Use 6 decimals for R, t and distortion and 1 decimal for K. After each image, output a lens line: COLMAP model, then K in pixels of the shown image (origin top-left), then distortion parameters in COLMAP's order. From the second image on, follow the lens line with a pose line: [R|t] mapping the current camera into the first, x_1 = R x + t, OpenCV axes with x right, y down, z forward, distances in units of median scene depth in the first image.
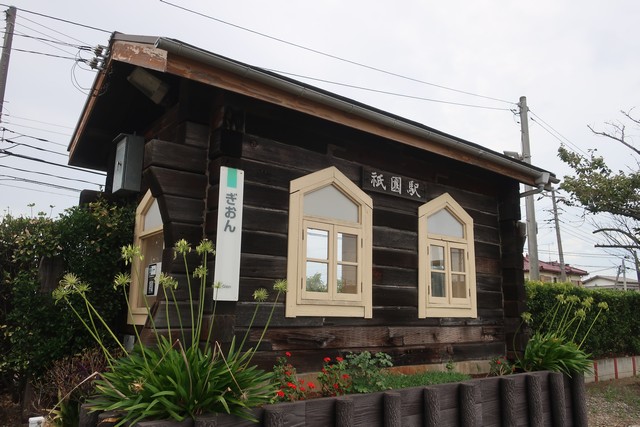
lens RADIAL K [[504.0, 0, 317.4], [0, 504.0, 214.0], [0, 0, 1]] dist [-0.006110, 0.015465]
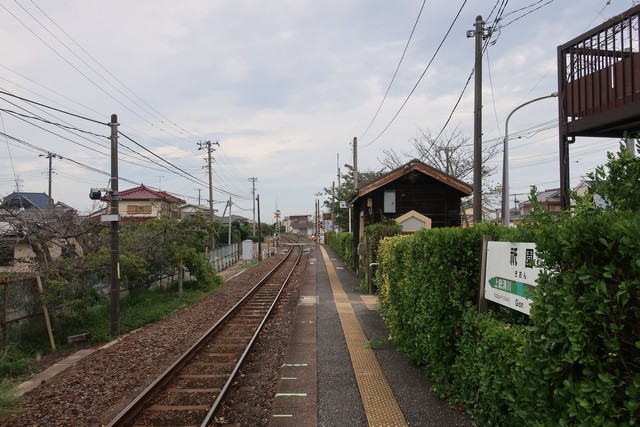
lens RADIAL K [[504.0, 0, 320.6], [0, 504.0, 216.4], [0, 0, 1]] dist [-0.006110, 0.015465]
pose [[0.608495, 0.013546, 0.793442, -0.332625], [-0.152161, 0.983293, 0.099906, -0.031478], [-0.778833, -0.181523, 0.600390, -0.024108]]
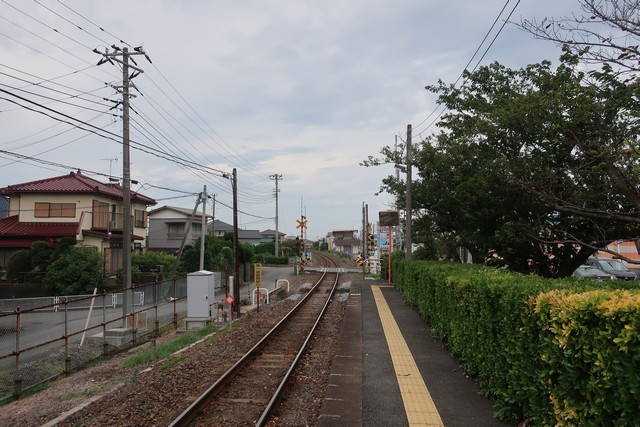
lens RADIAL K [[504.0, 0, 319.2], [0, 504.0, 215.2], [0, 0, 1]] dist [-0.006110, 0.015465]
pose [[0.680662, 0.043677, 0.731294, 0.179800], [-0.147205, 0.986016, 0.078122, 0.051232], [-0.717656, -0.160825, 0.677573, 0.369740]]
